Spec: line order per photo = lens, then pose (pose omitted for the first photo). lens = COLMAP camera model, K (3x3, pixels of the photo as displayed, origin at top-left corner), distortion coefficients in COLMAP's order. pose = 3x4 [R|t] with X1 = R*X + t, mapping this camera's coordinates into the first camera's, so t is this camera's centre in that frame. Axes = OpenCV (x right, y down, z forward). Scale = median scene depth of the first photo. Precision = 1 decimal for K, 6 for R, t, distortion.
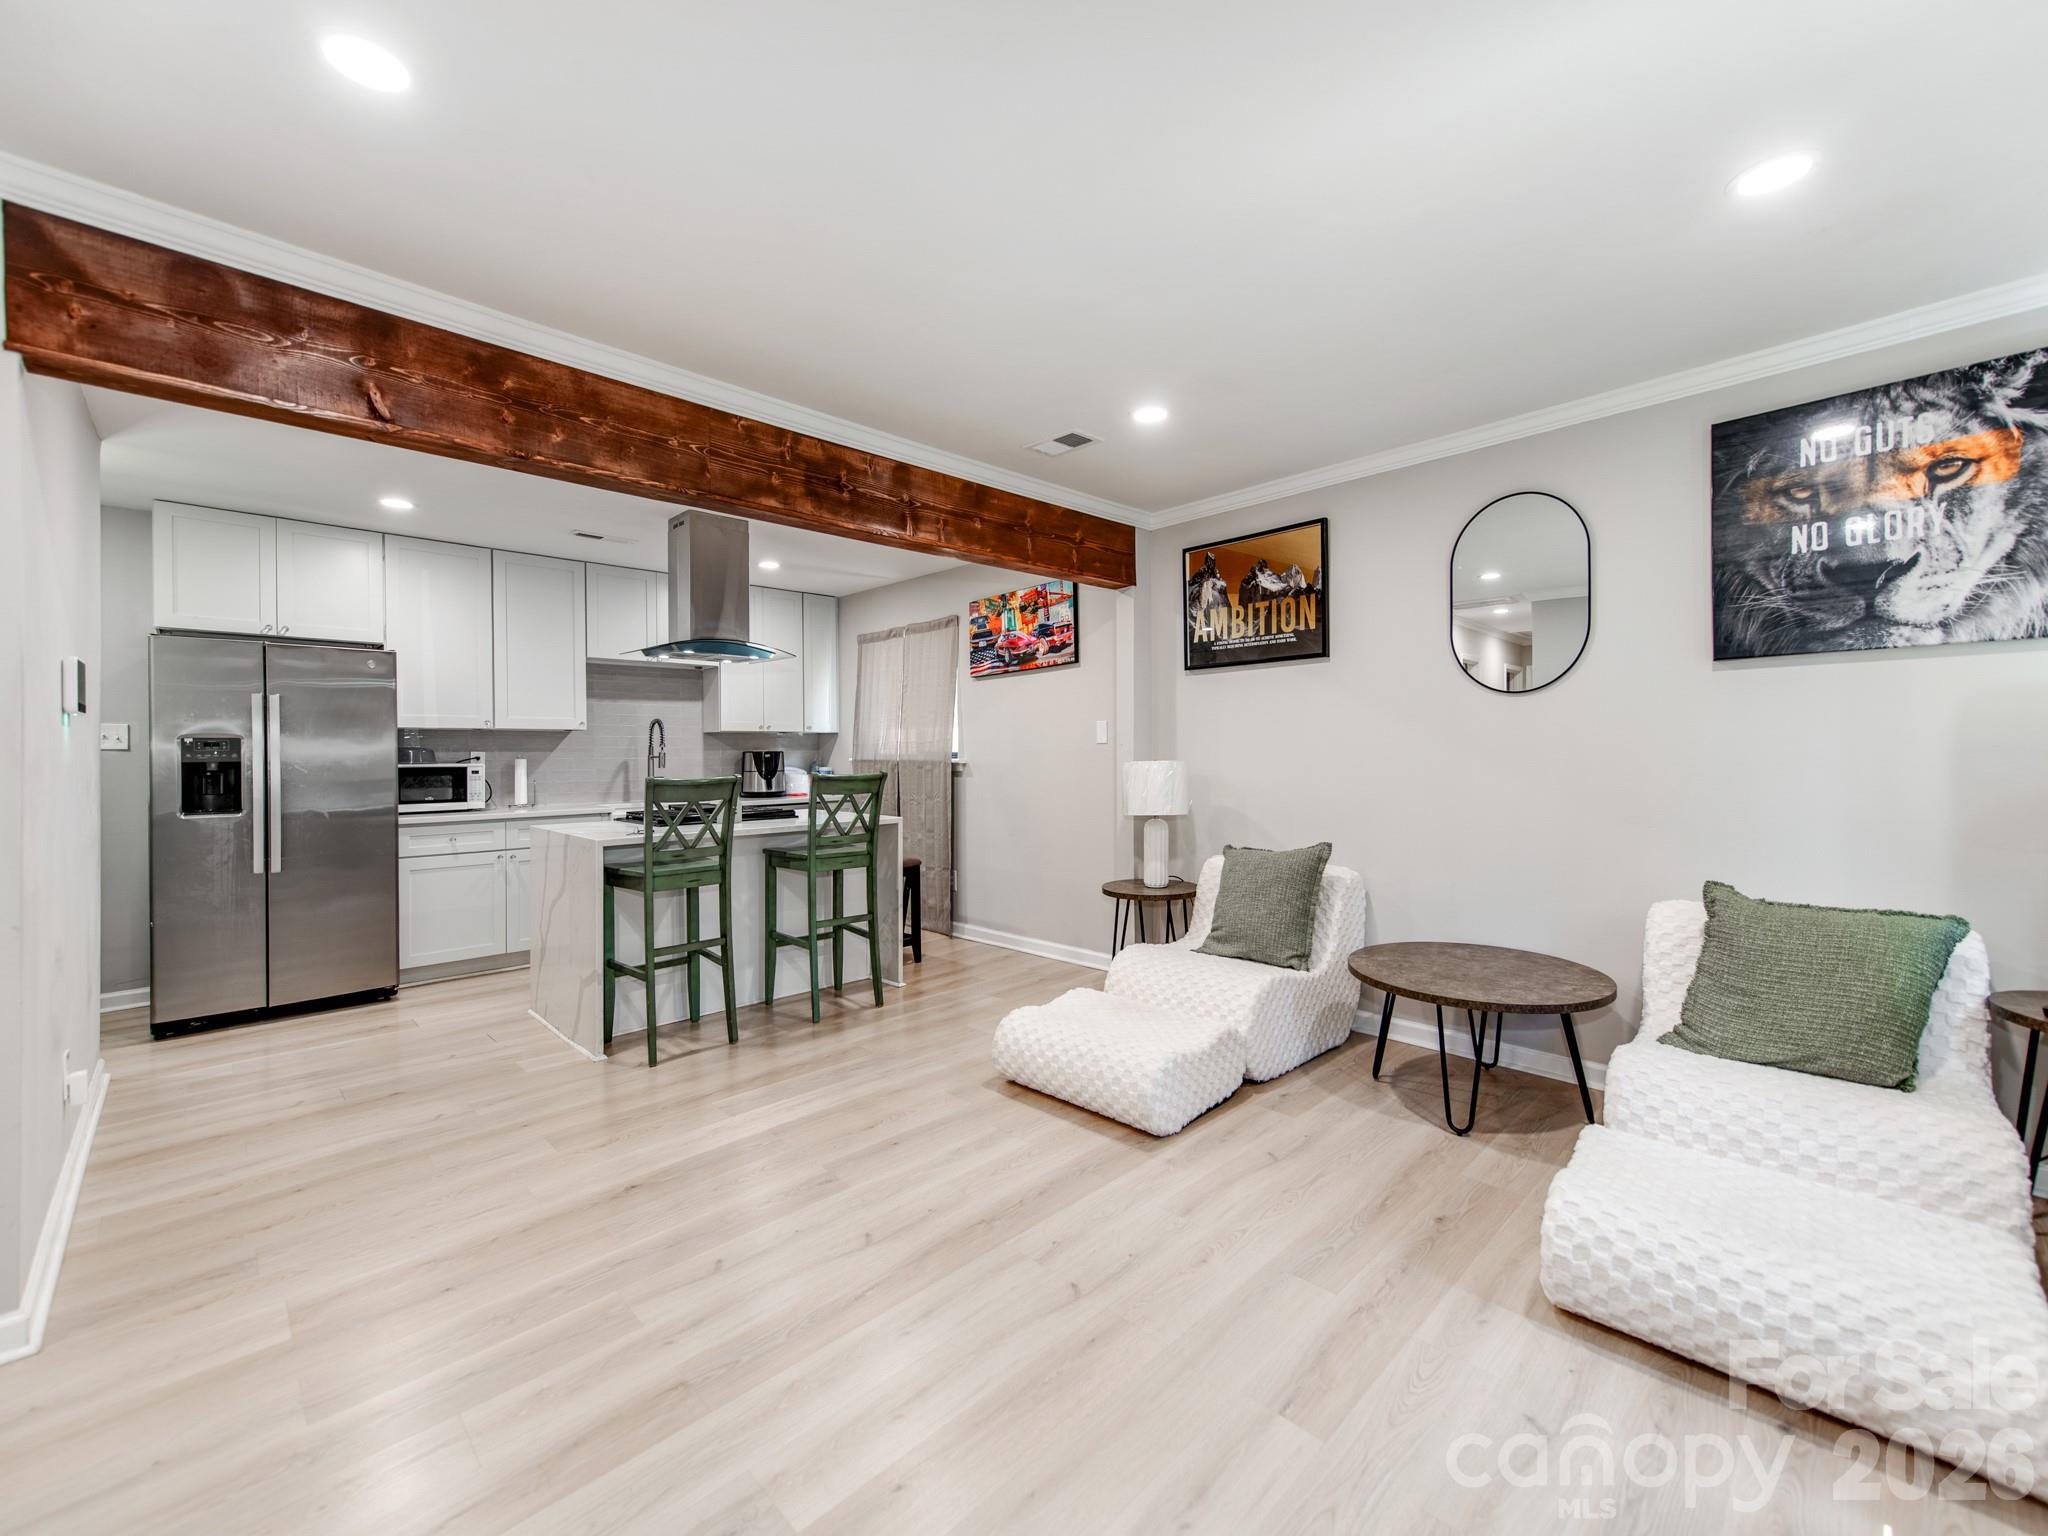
lens RADIAL K [[839.8, 0, 992.7], [0, 839.8, 758.2], [0, 0, 1]] dist [0.004864, -0.000654]
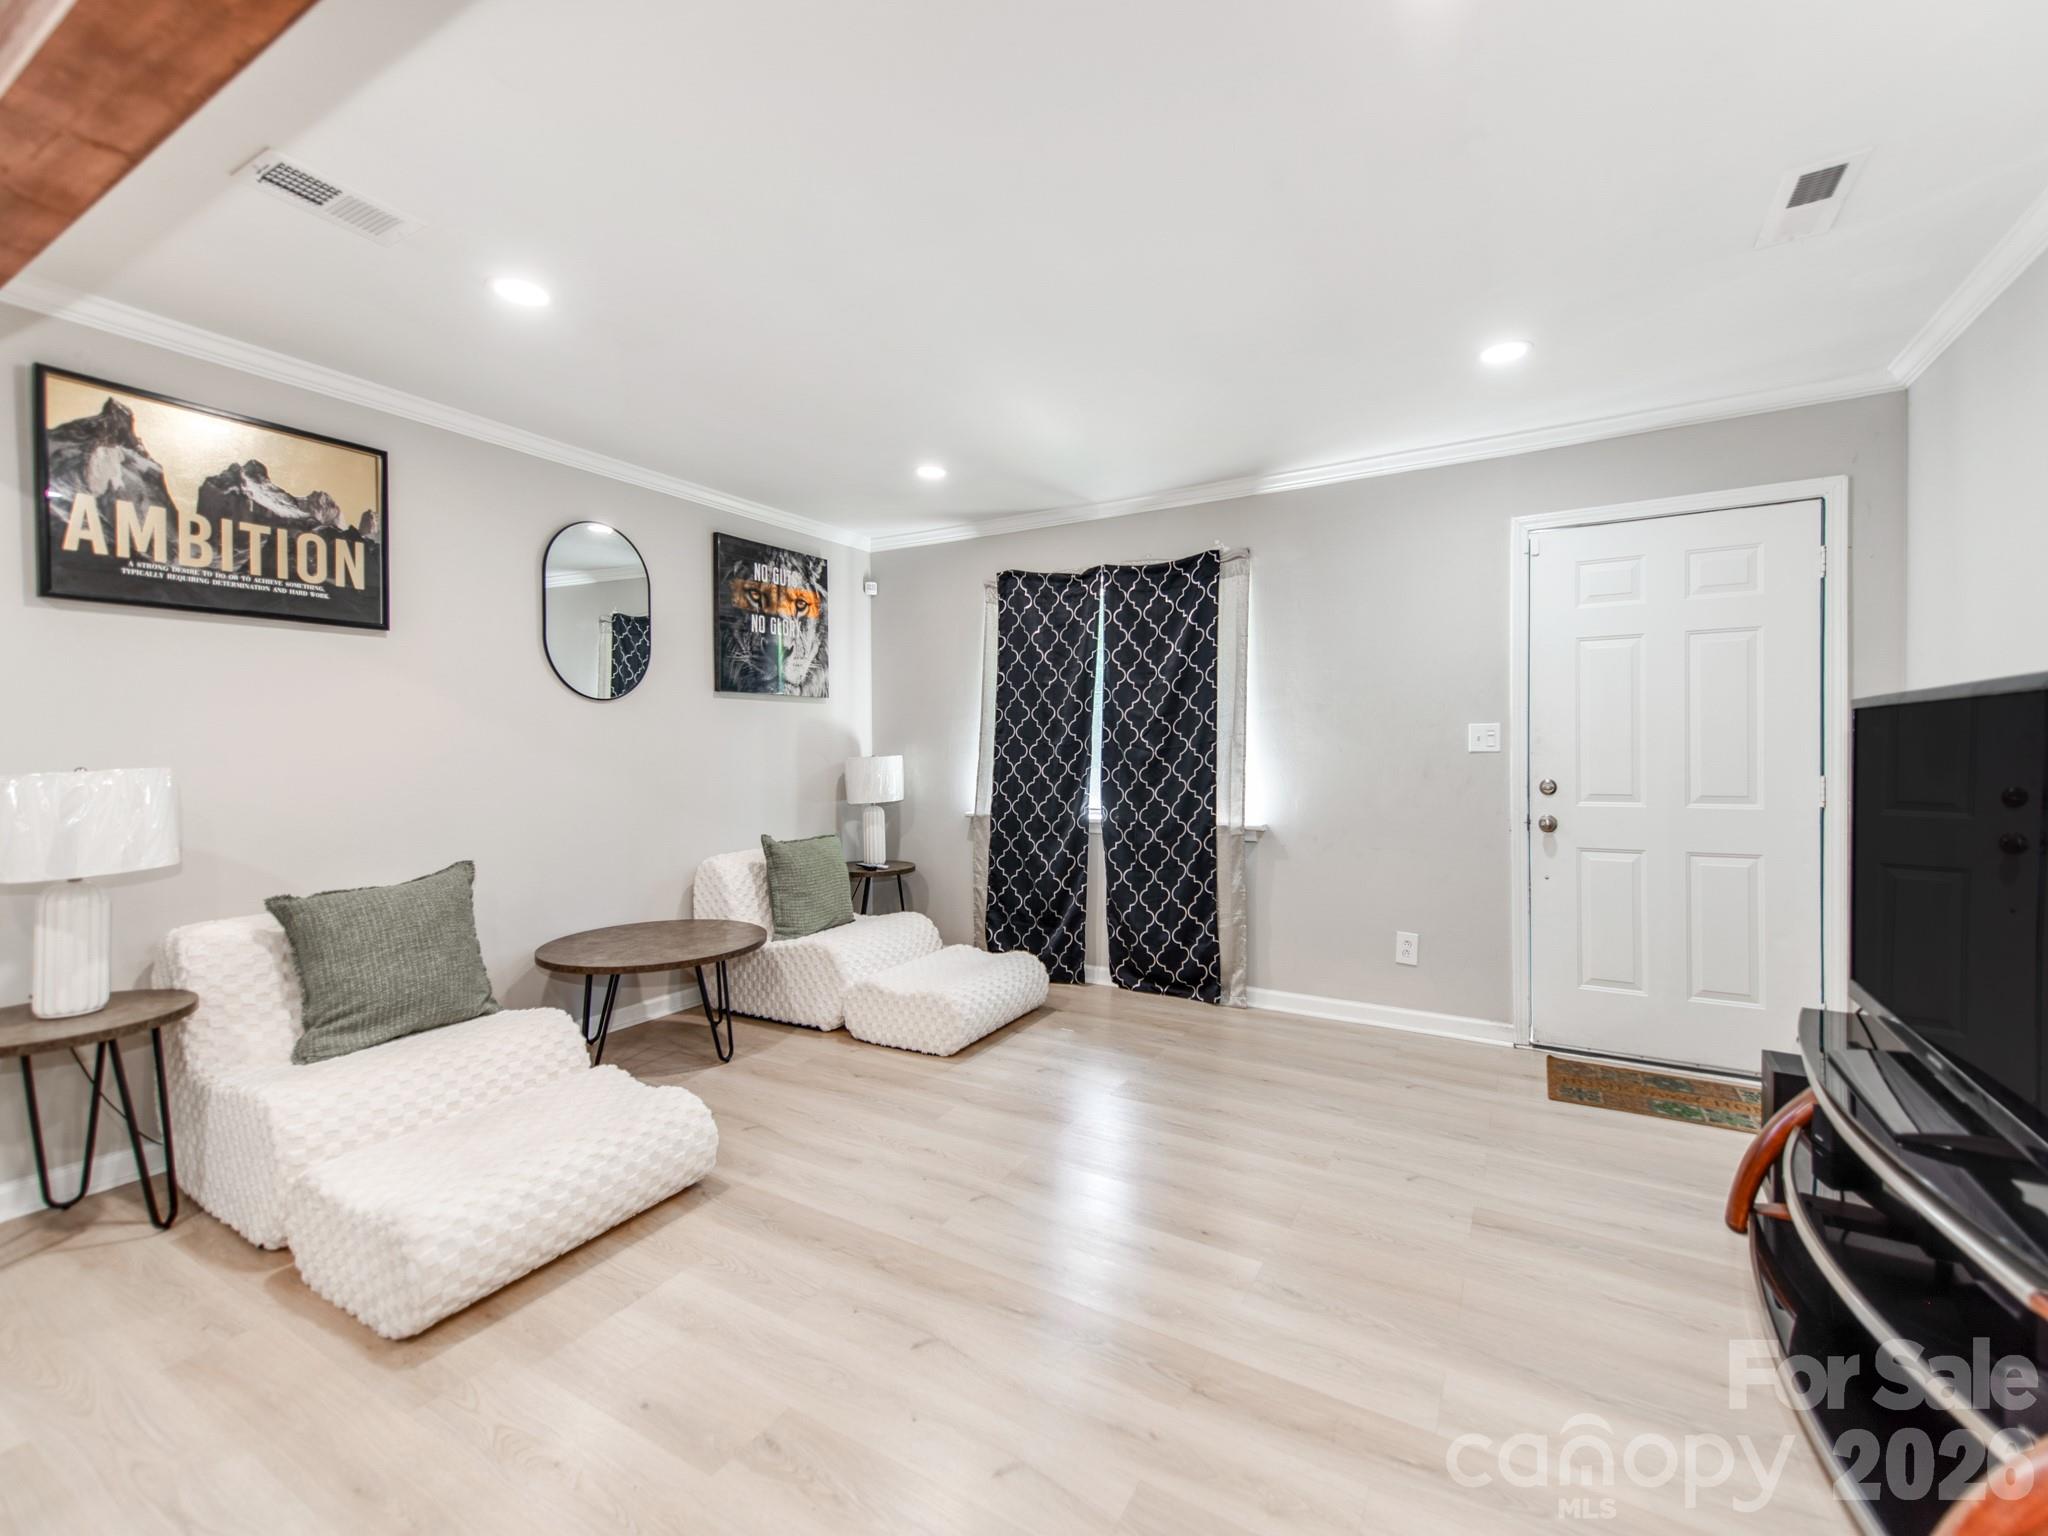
lens RADIAL K [[839.8, 0, 1101.8], [0, 839.8, 744.8], [0, 0, 1]] dist [0.004864, -0.000654]
pose [[-0.353150, 0.011080, 0.935501, -0.498437], [0.011094, 0.999909, -0.007655, -0.000459], [-0.935501, 0.007675, -0.353240, 0.572328]]
